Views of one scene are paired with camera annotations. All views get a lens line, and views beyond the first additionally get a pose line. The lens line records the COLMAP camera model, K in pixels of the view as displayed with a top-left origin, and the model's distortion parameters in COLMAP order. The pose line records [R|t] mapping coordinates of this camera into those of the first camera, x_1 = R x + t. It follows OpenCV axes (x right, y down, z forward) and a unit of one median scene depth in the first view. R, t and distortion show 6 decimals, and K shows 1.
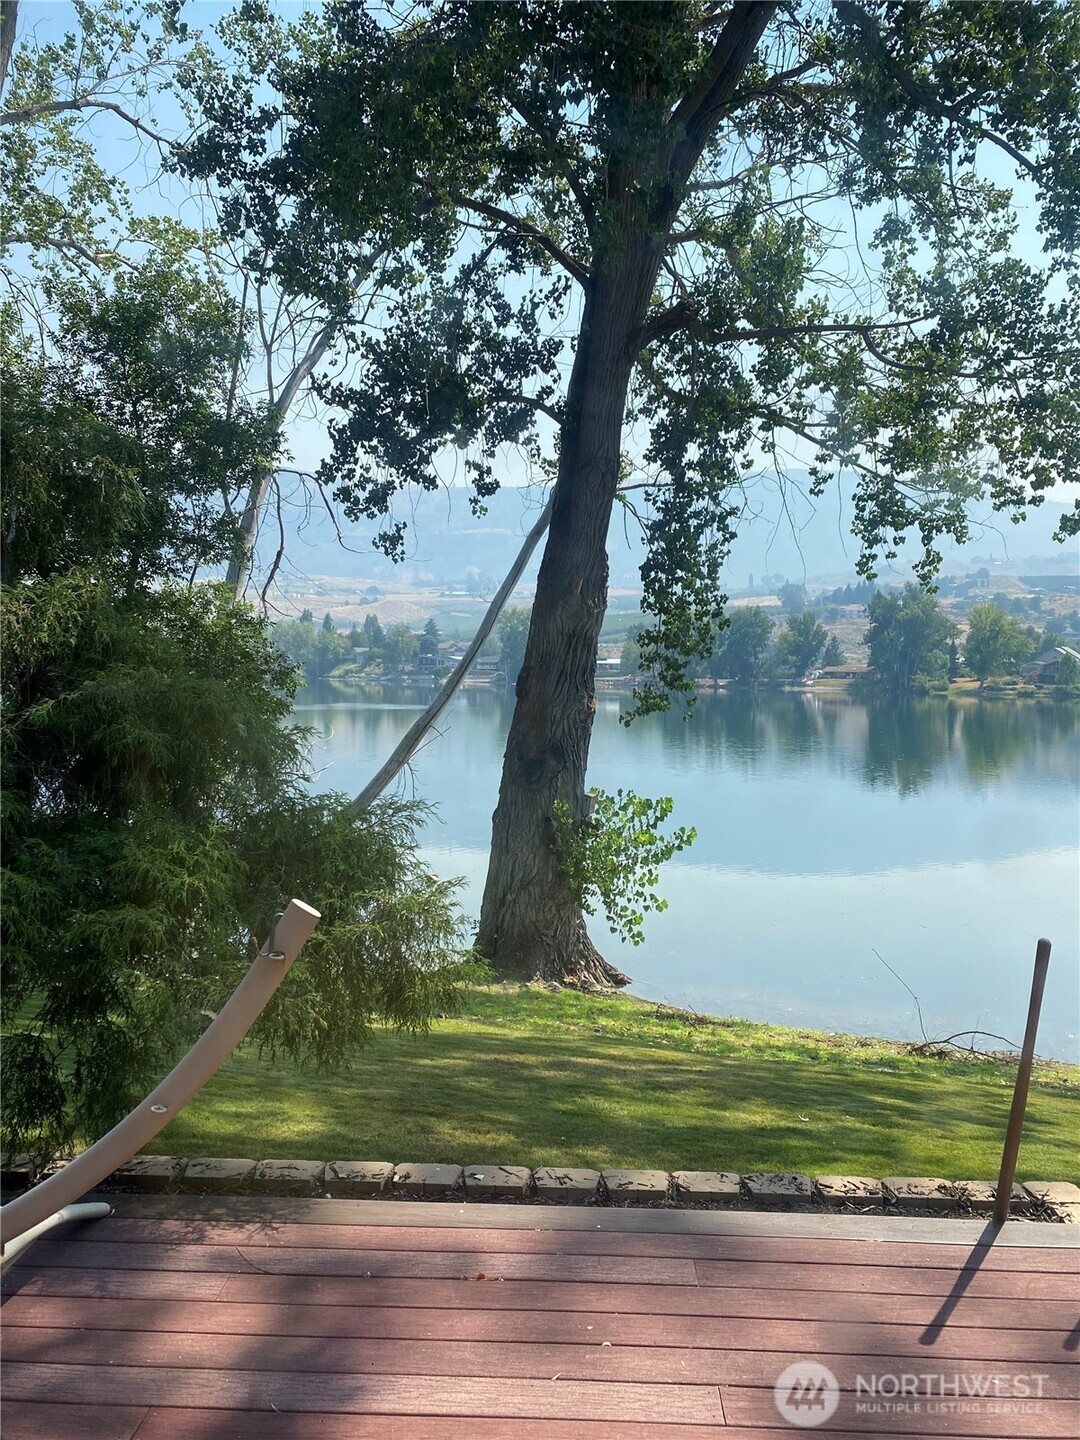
lens RADIAL K [[1086.0, 0, 540.0], [0, 1086.0, 720.0], [0, 0, 1]] dist [0.103057, -0.227151]
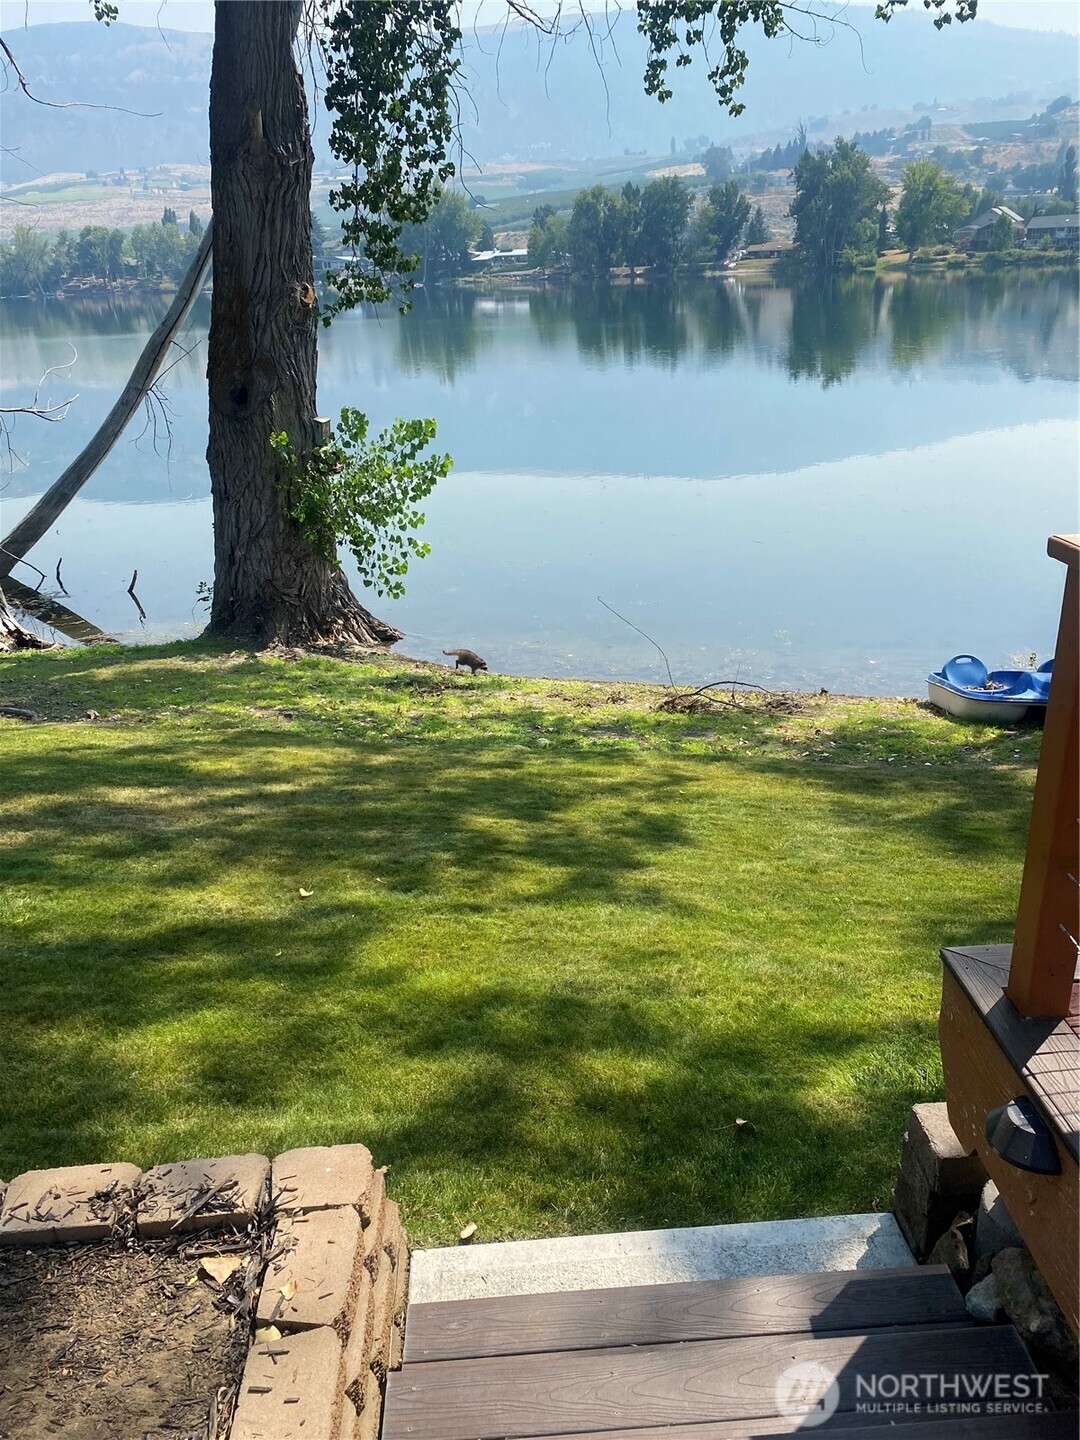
lens RADIAL K [[1098.6, 0, 540.0], [0, 1098.6, 720.0], [0, 0, 1]] dist [0.018378, -0.006337]
pose [[0.995508, -0.079725, 0.051061, 0.146745], [0.057734, 0.938658, 0.339982, 0.009512], [-0.075034, -0.335507, 0.939045, 0.148788]]
